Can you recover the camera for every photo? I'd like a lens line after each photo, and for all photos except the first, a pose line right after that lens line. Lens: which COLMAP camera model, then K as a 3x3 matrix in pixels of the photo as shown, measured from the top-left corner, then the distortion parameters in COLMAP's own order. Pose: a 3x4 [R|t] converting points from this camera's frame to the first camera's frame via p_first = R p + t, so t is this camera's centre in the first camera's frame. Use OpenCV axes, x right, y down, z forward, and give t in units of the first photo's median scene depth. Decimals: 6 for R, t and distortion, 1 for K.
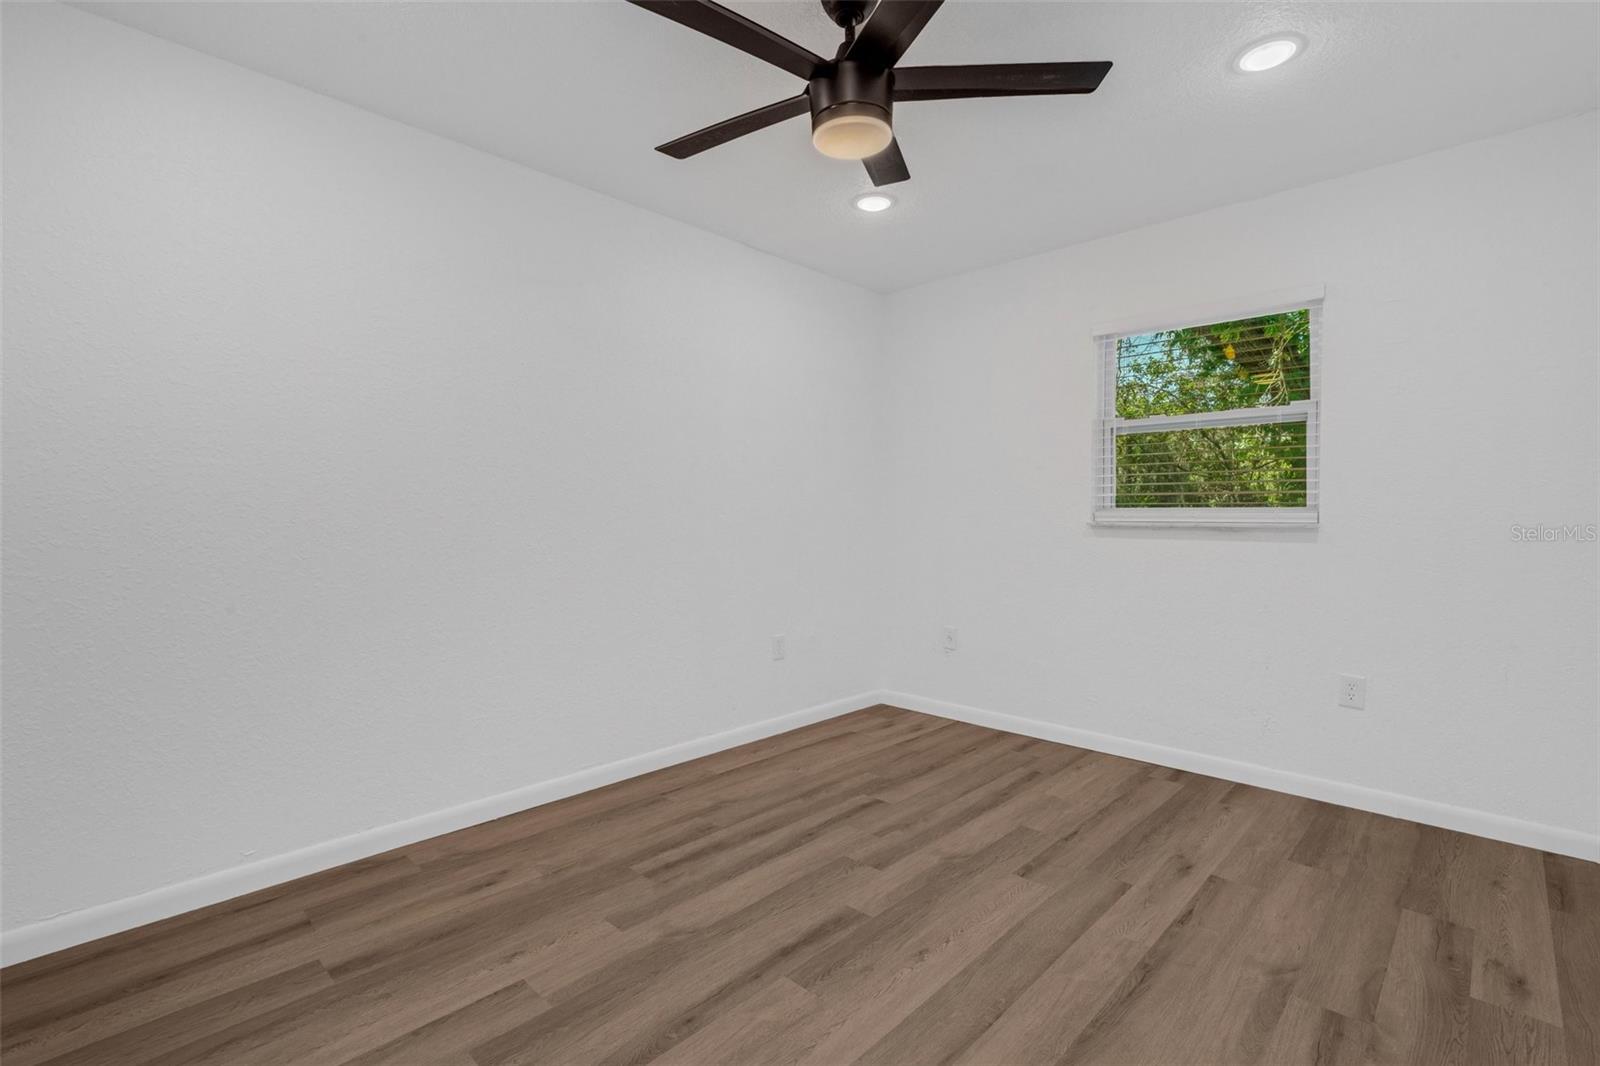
lens RADIAL K [[731.2, 0, 809.4], [0, 731.2, 531.0], [0, 0, 1]] dist [-0.000748, 0.001481]
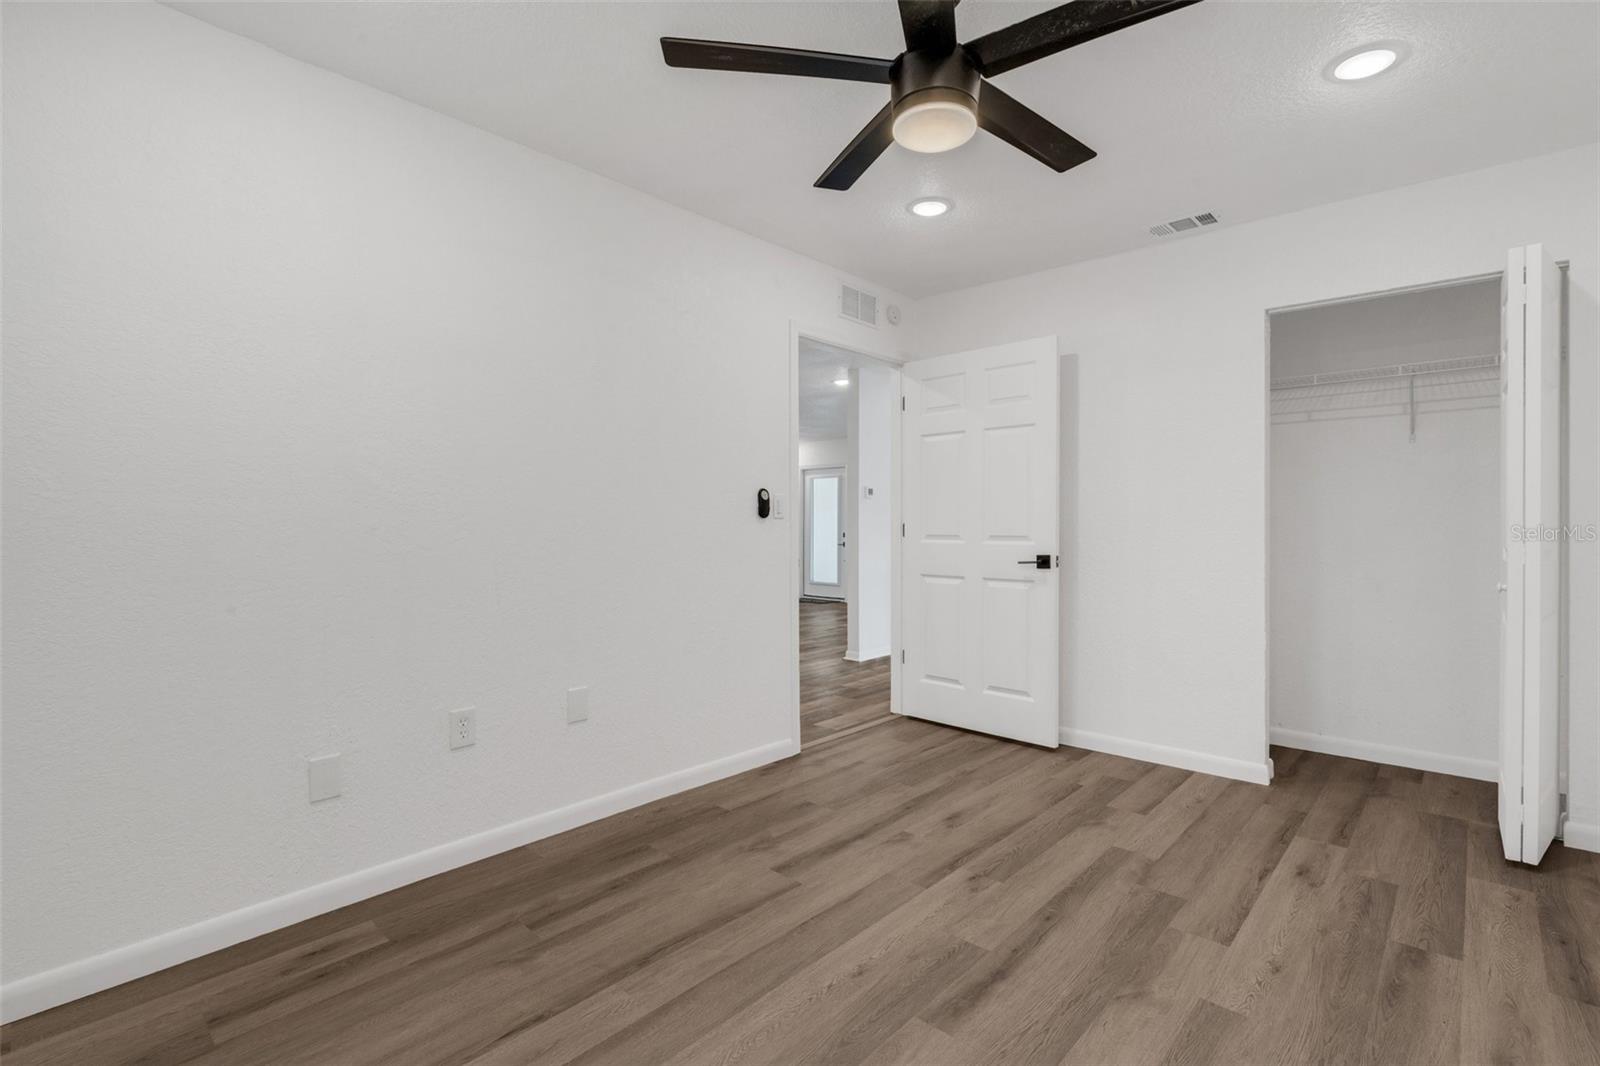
lens RADIAL K [[731.2, 0, 809.5], [0, 731.2, 533.7], [0, 0, 1]] dist [-0.000748, 0.001481]
pose [[-0.999797, 0.005875, -0.019252, 0.219119], [0.005307, 0.999552, 0.029462, -0.030878], [0.019416, 0.029354, -0.999380, 1.817809]]
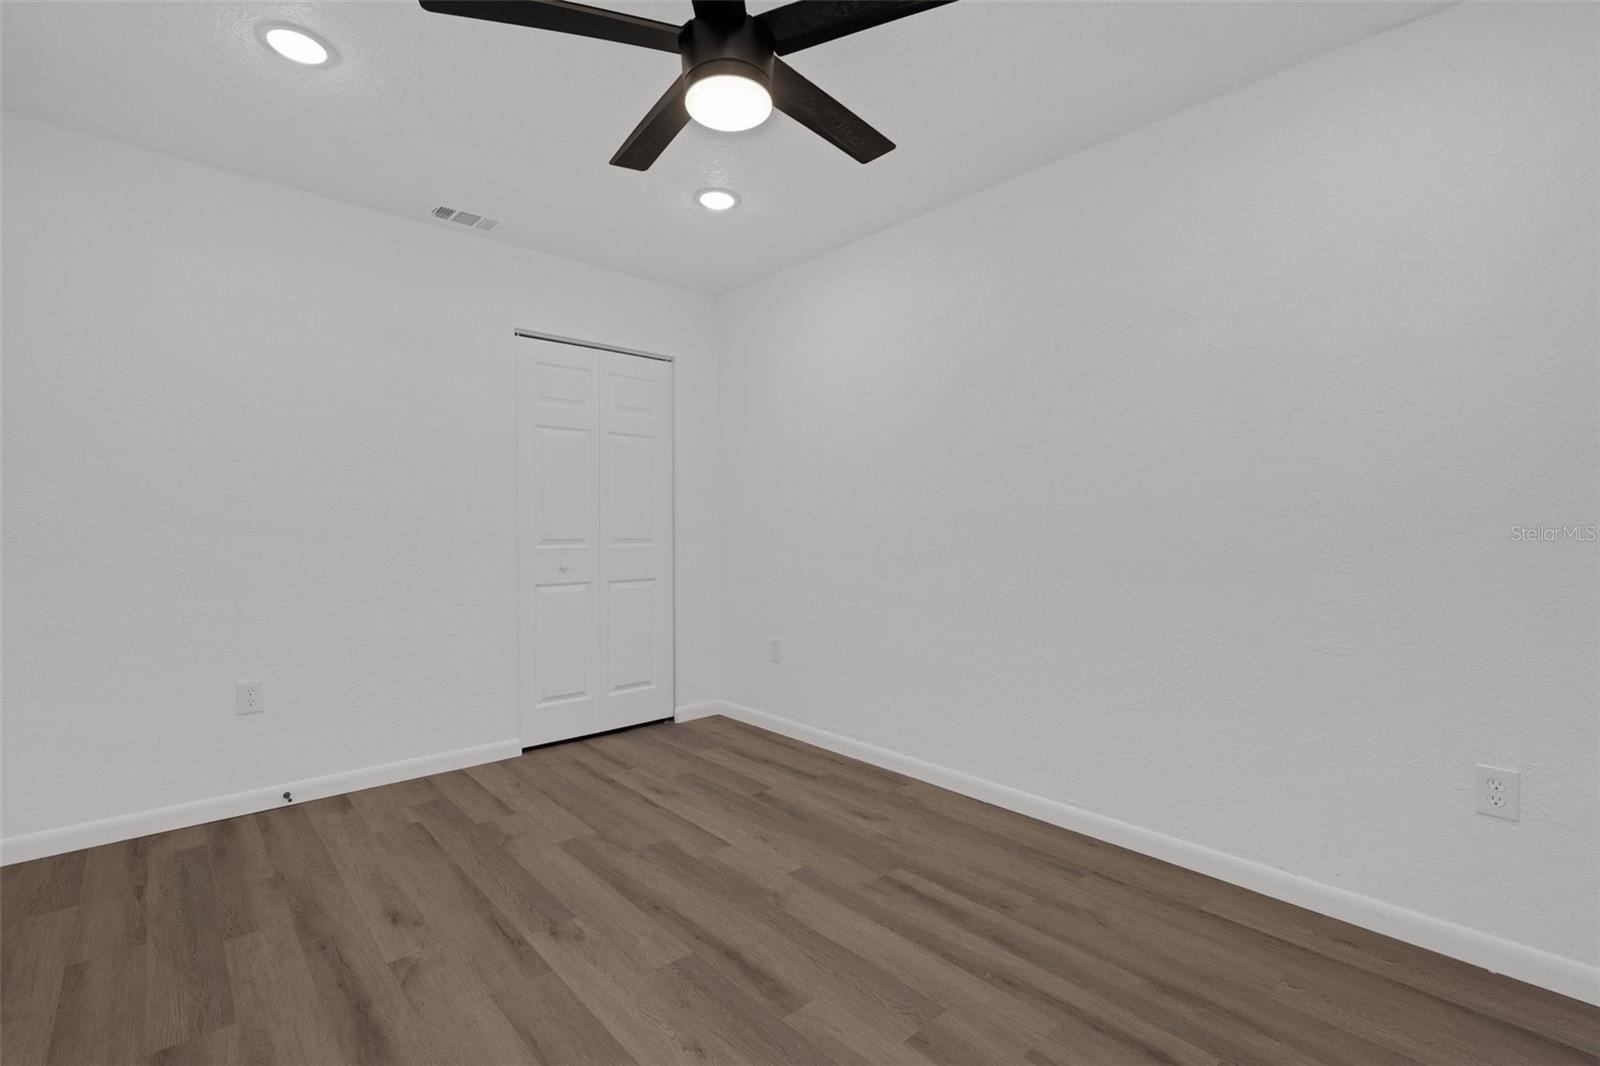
lens RADIAL K [[731.2, 0, 794.6], [0, 731.2, 523.4], [0, 0, 1]] dist [-0.000748, 0.001481]
pose [[-0.085144, 0.001076, -0.996368, 0.895599], [-0.020678, 0.999782, 0.002846, -0.016245], [0.996154, 0.020845, -0.085103, 1.086673]]
